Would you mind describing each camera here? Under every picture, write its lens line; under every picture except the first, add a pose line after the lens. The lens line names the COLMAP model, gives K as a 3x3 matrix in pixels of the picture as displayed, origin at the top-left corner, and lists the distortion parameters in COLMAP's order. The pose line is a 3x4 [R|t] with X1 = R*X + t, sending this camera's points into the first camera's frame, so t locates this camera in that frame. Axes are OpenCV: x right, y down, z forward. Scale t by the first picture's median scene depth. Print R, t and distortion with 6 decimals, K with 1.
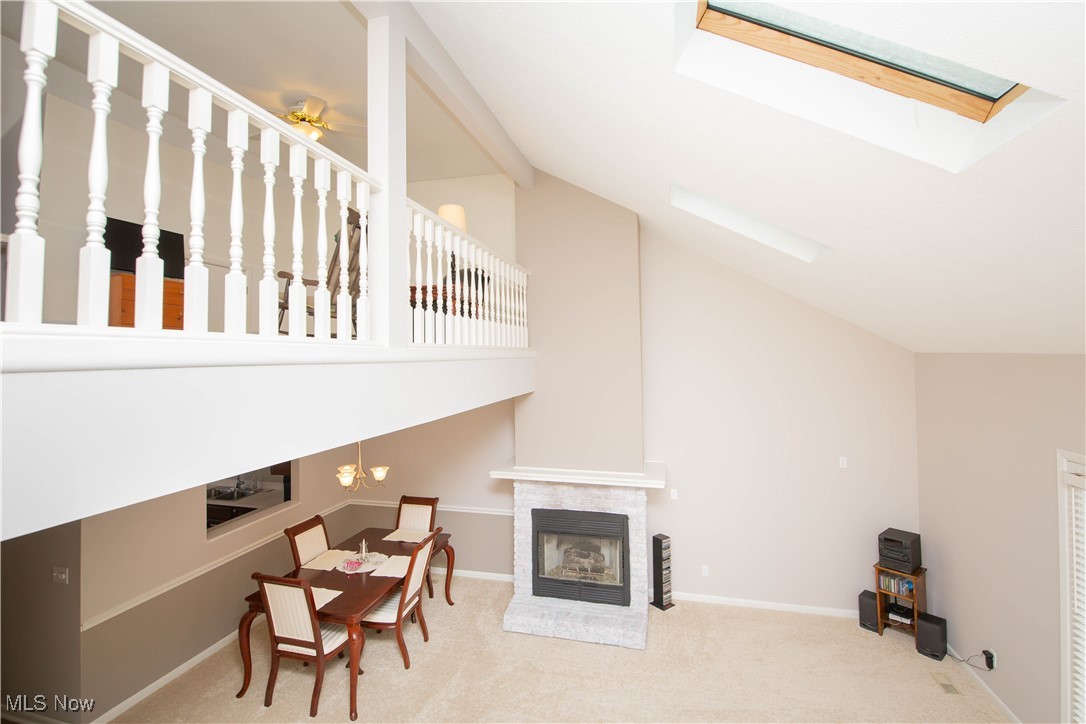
lens RADIAL K [[495.7, 0, 532.8], [0, 495.7, 331.1], [0, 0, 1]] dist [-0.011708, -0.006204]
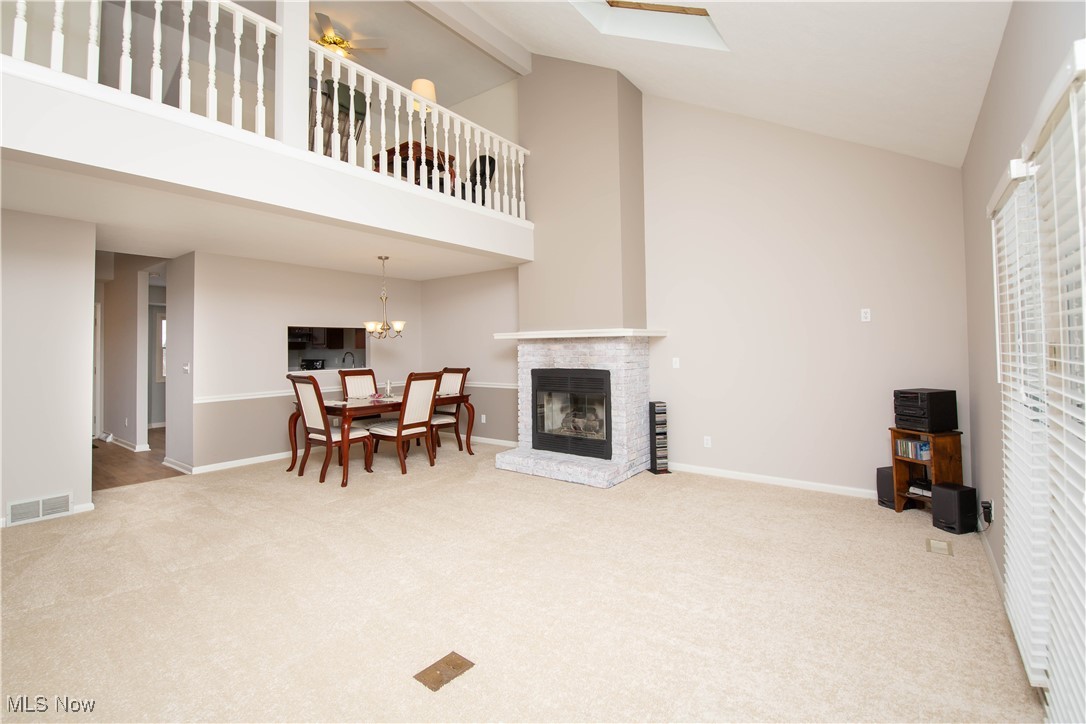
lens RADIAL K [[495.7, 0, 524.0], [0, 495.7, 332.4], [0, 0, 1]] dist [-0.011708, -0.006204]
pose [[0.917158, -0.014173, -0.398272, 0.458973], [0.021954, 0.999647, 0.014983, 0.288774], [0.397919, -0.022485, 0.917145, 0.001227]]
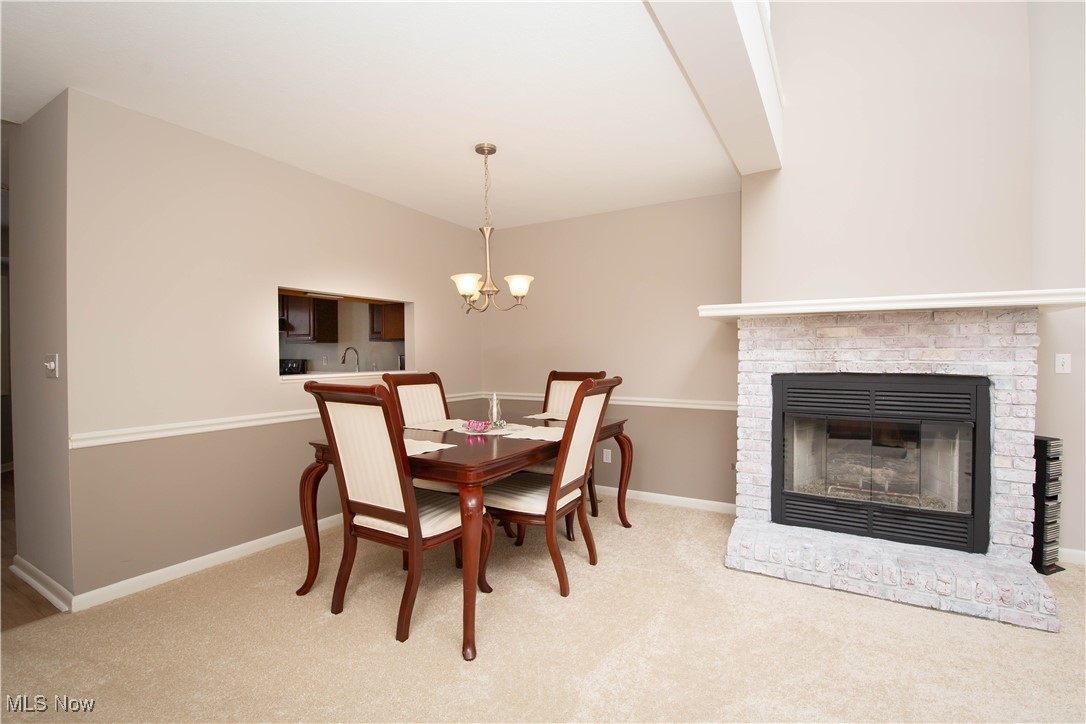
lens RADIAL K [[495.7, 0, 524.7], [0, 495.7, 362.4], [0, 0, 1]] dist [-0.011708, -0.006204]
pose [[0.956688, 0.012688, -0.290839, -0.122213], [0.004440, 0.998298, 0.058157, 0.342404], [0.291082, -0.056929, 0.955003, 0.407637]]
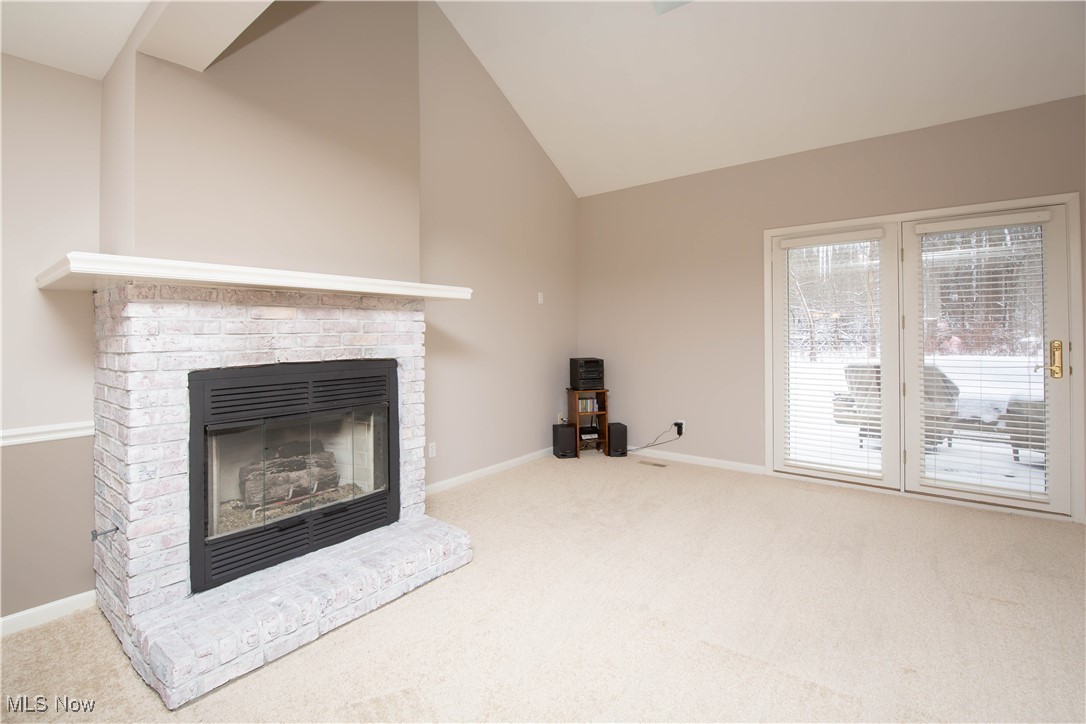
lens RADIAL K [[495.7, 0, 543.0], [0, 495.7, 328.8], [0, 0, 1]] dist [-0.011708, -0.006204]
pose [[0.384615, 0.014207, 0.922968, -0.273244], [-0.035218, 0.999379, -0.000707, 0.349177], [-0.922405, -0.032234, 0.384876, 0.666560]]
